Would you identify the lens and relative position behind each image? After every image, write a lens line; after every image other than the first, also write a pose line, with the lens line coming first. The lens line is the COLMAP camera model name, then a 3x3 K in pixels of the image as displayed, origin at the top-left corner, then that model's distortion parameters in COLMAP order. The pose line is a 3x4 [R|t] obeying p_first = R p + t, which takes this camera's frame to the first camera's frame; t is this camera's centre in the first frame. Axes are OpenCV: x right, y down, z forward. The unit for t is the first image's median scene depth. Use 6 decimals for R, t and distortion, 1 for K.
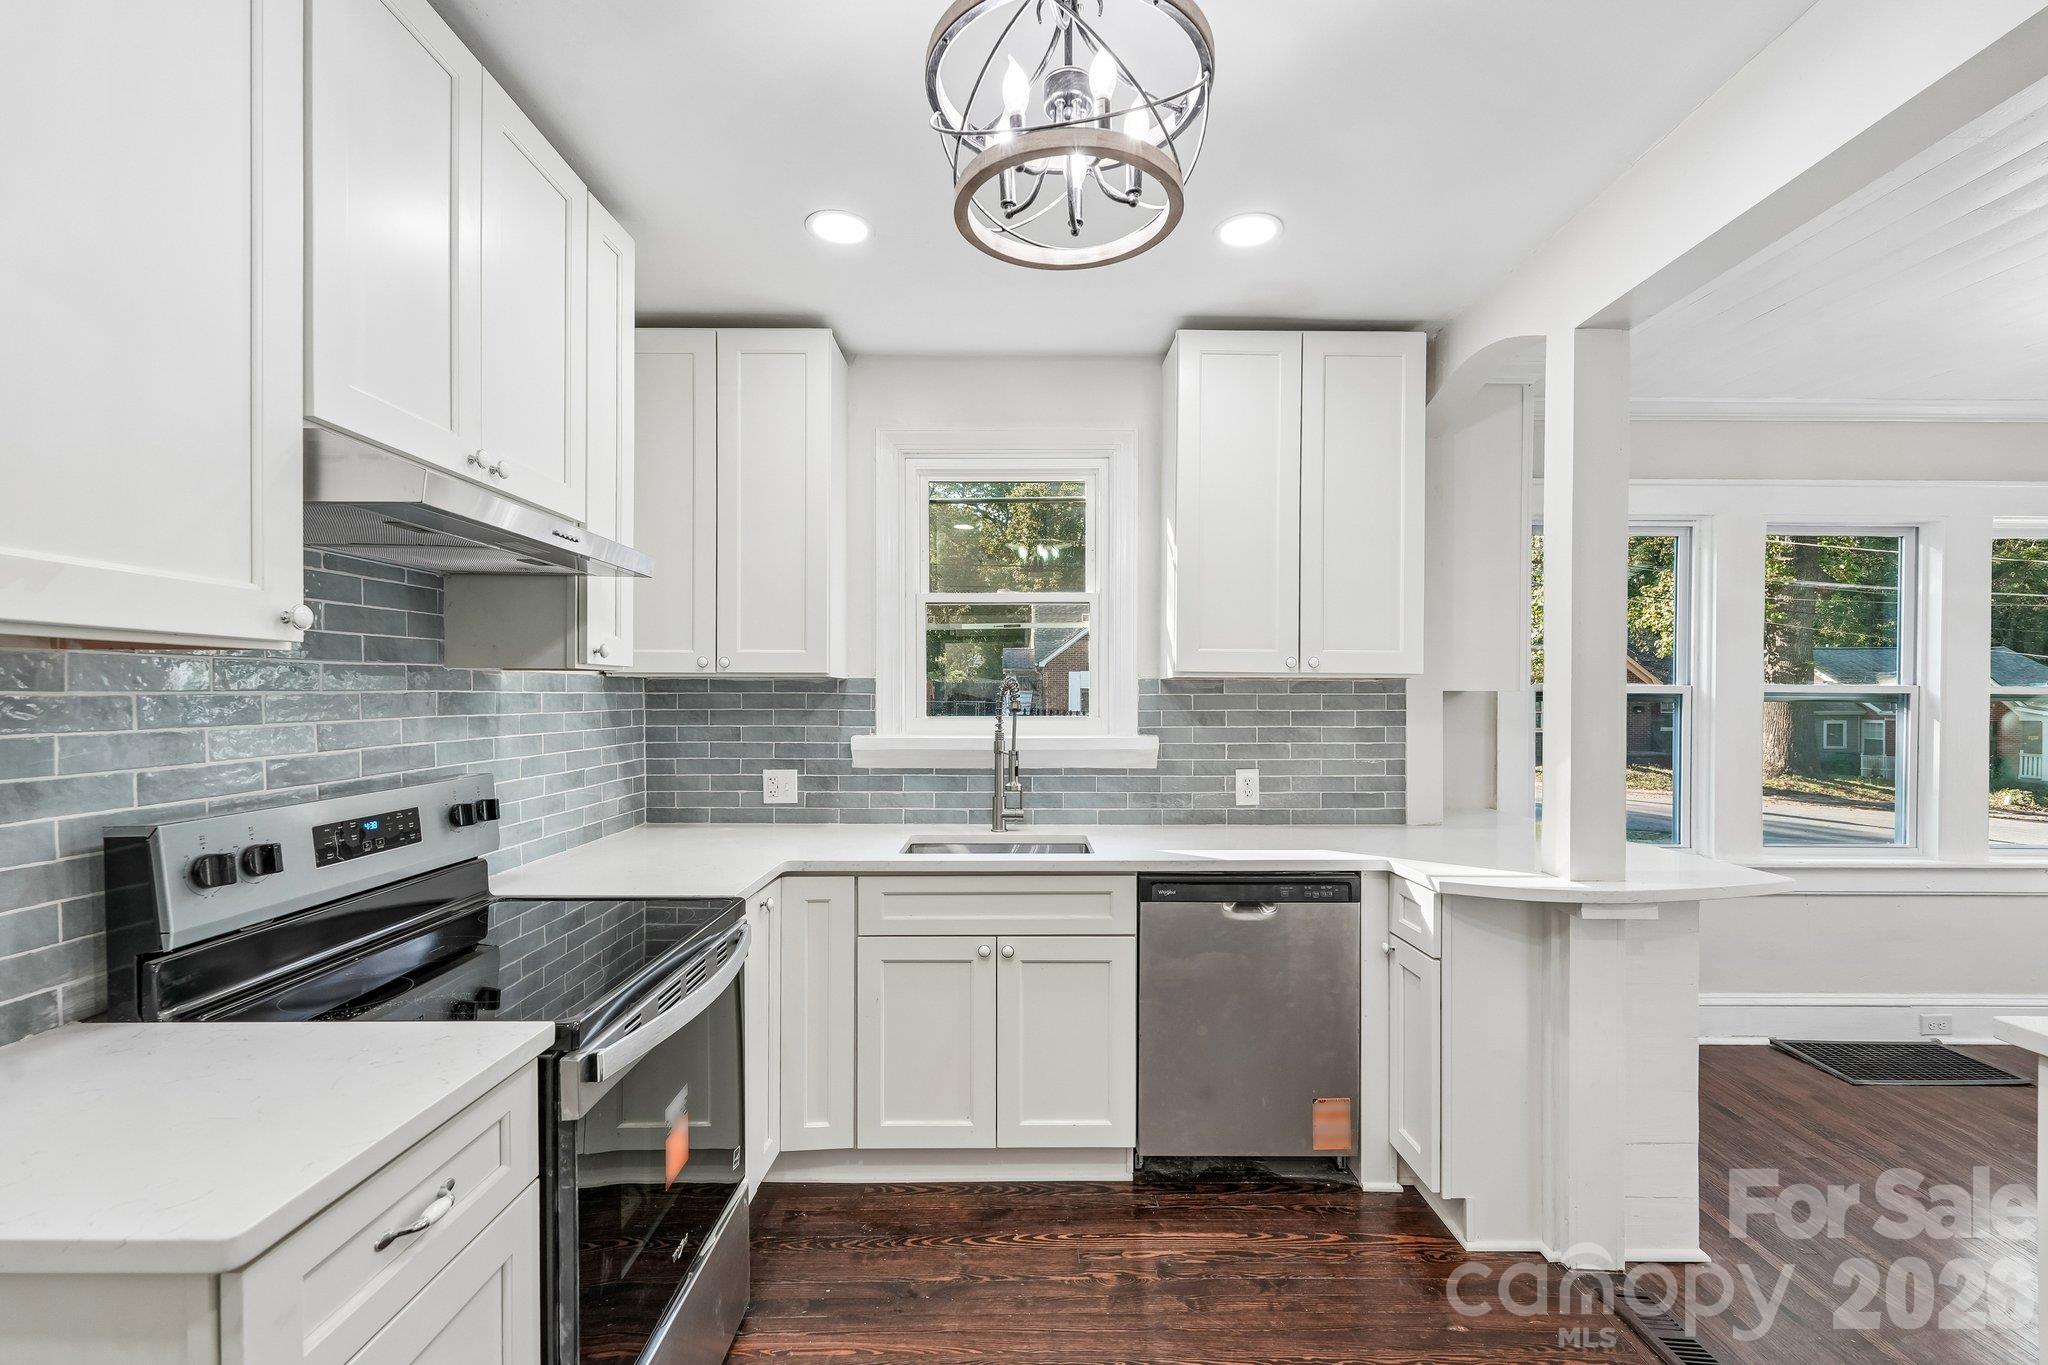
lens RADIAL K [[889.6, 0, 1022.5], [0, 889.6, 702.0], [0, 0, 1]] dist [-0.000116, 0.000157]
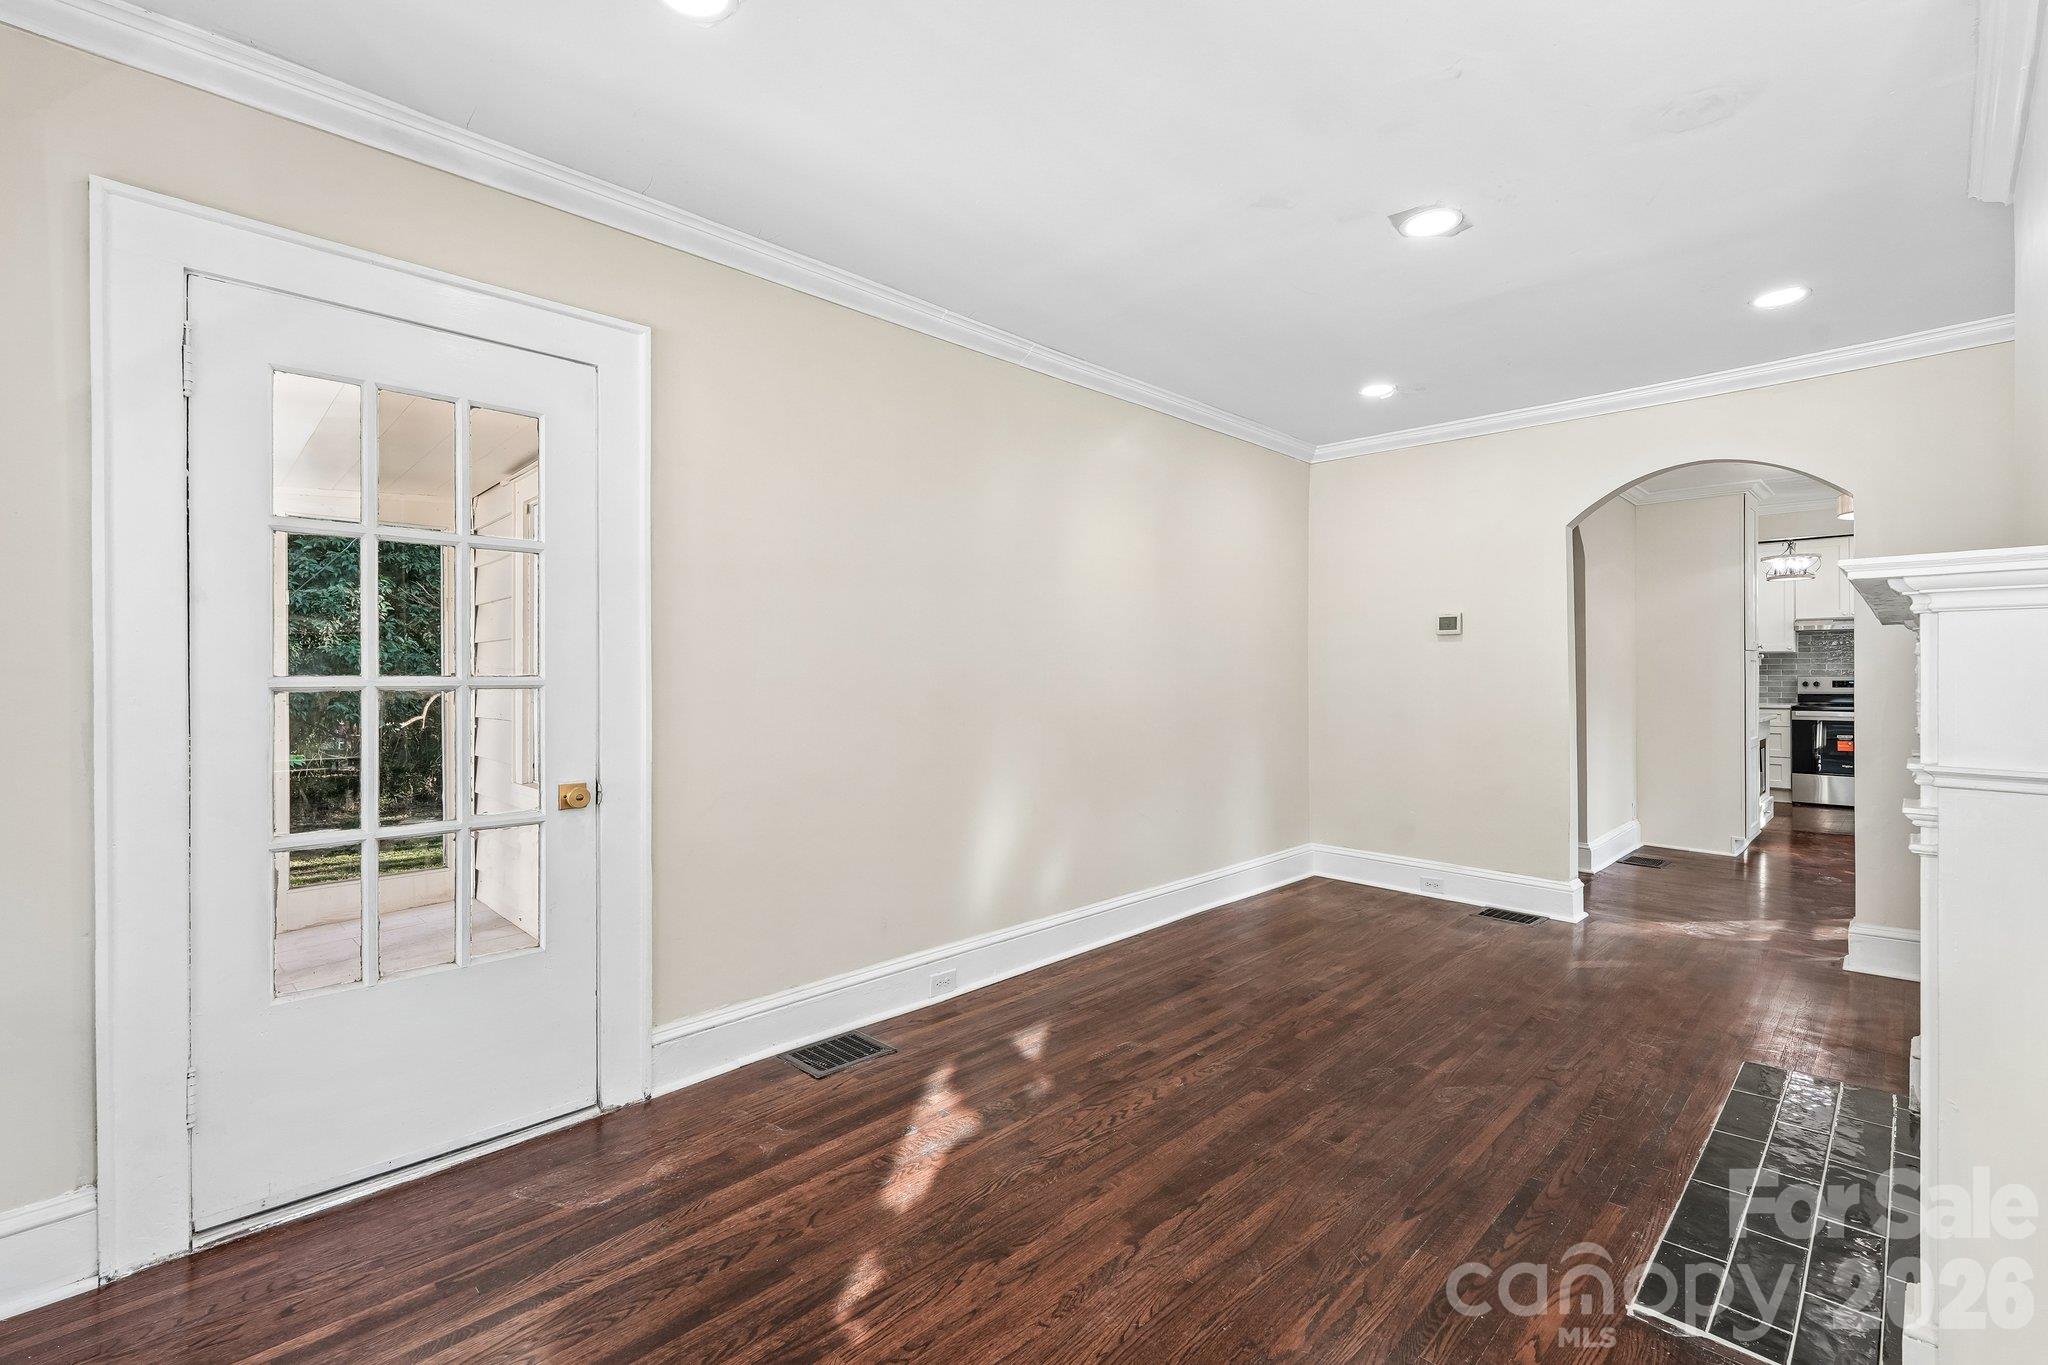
lens RADIAL K [[883.2, 0, 1028.1], [0, 883.2, 681.0], [0, 0, 1]] dist [-0.003527, -0.000322]
pose [[-0.716523, 0.000288, -0.697563, 4.196032], [-0.006712, 0.999951, 0.007307, 0.080313], [0.697531, 0.009918, -0.716486, 0.865061]]
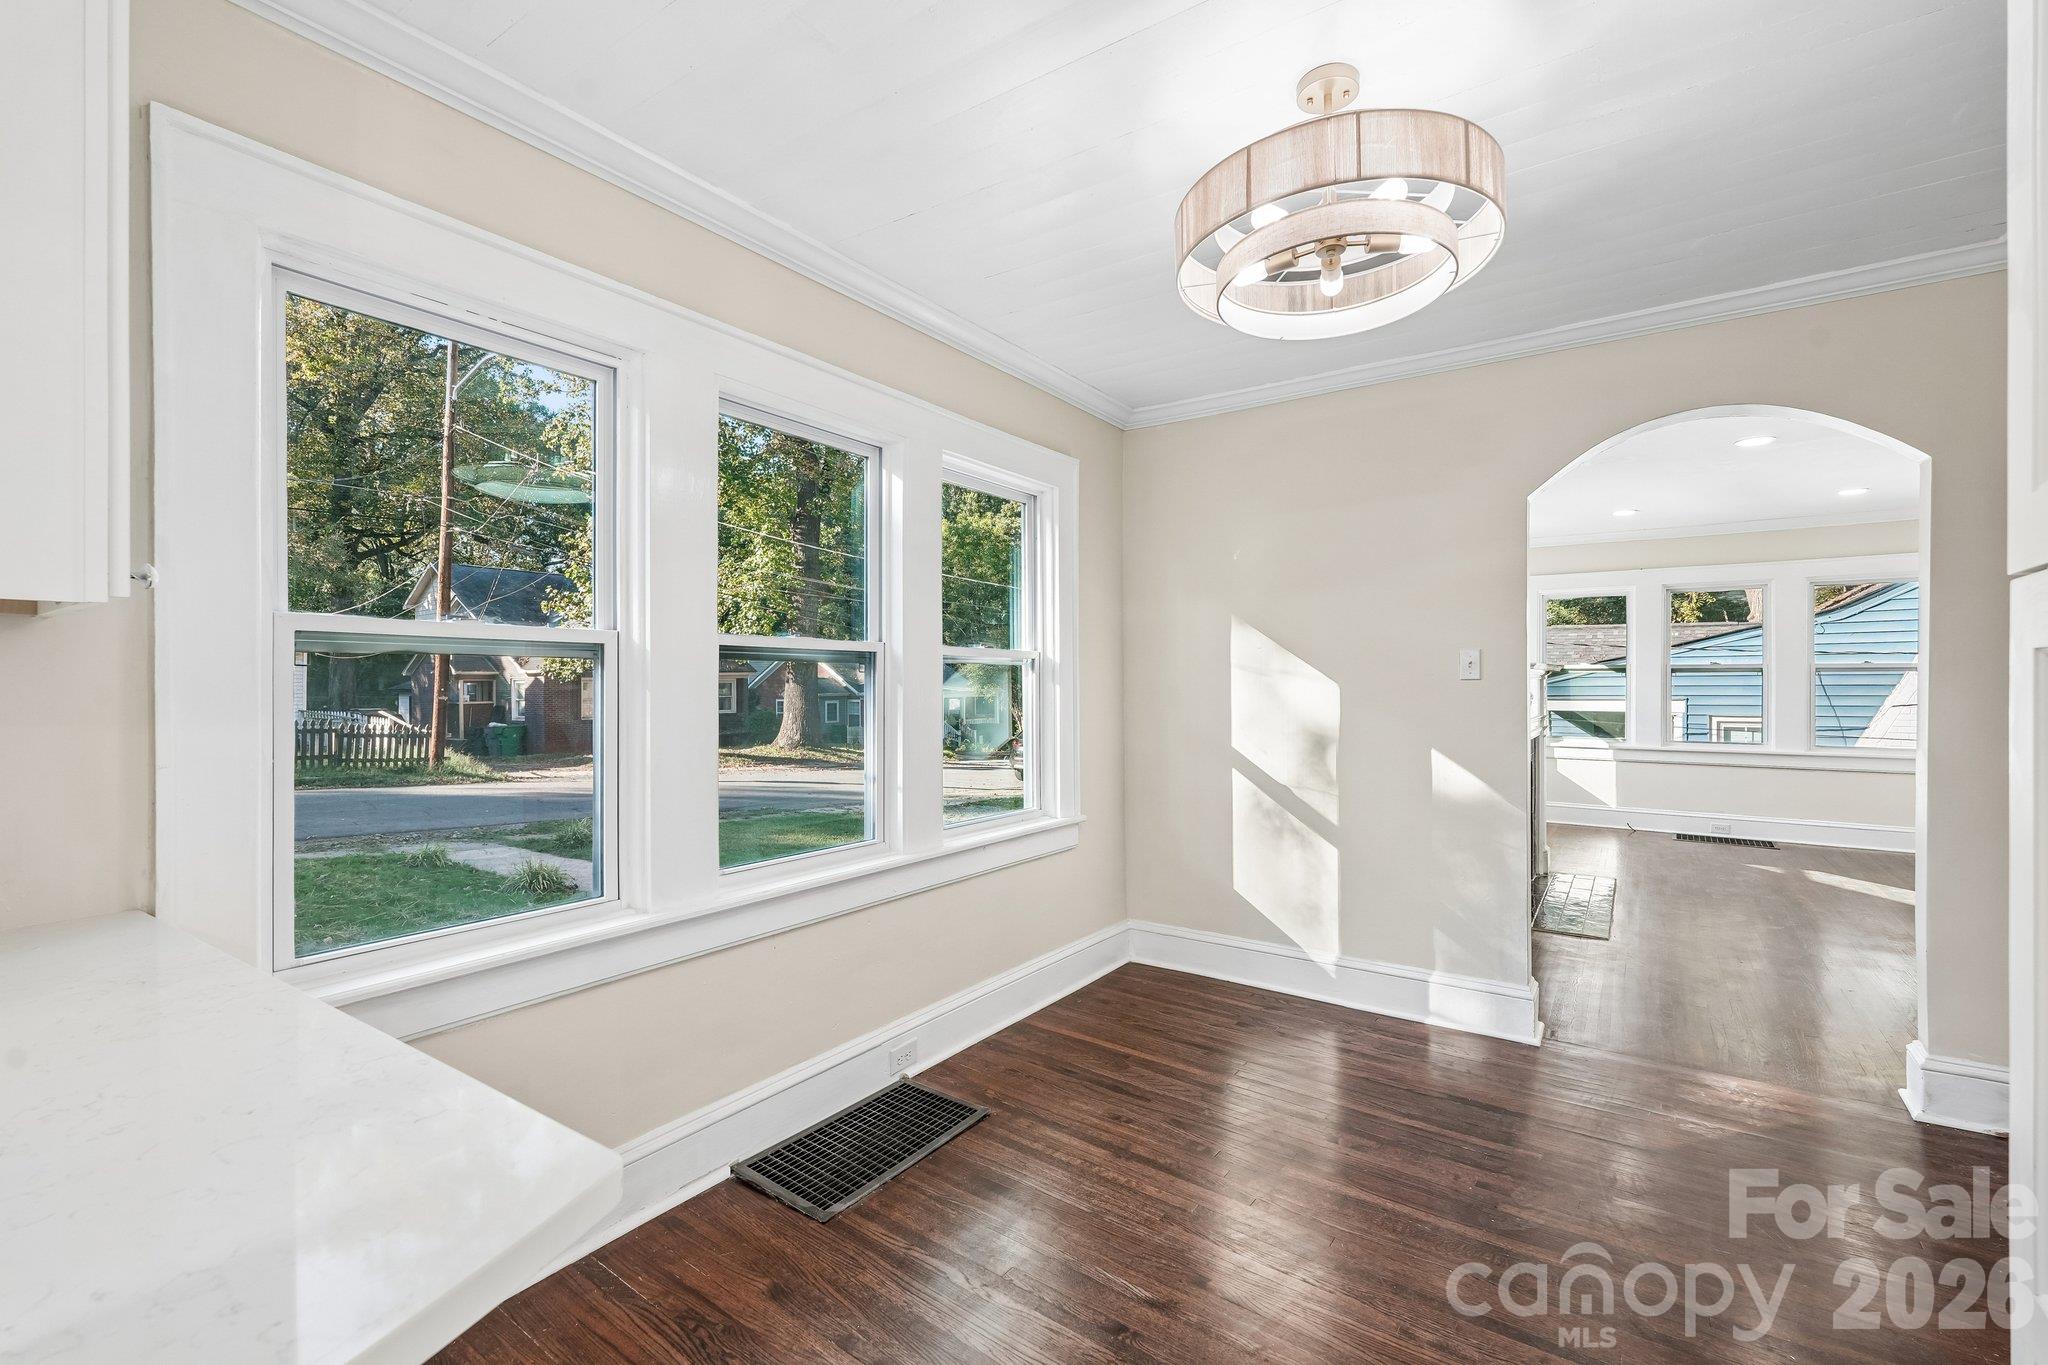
lens RADIAL K [[883.2, 0, 1028.1], [0, 883.2, 681.0], [0, 0, 1]] dist [-0.003527, -0.000322]
pose [[0.576334, -0.001657, 0.817213, 0.616487], [0.010615, 0.999929, -0.005458, 0.035164], [-0.817146, 0.011820, 0.576310, 0.622085]]
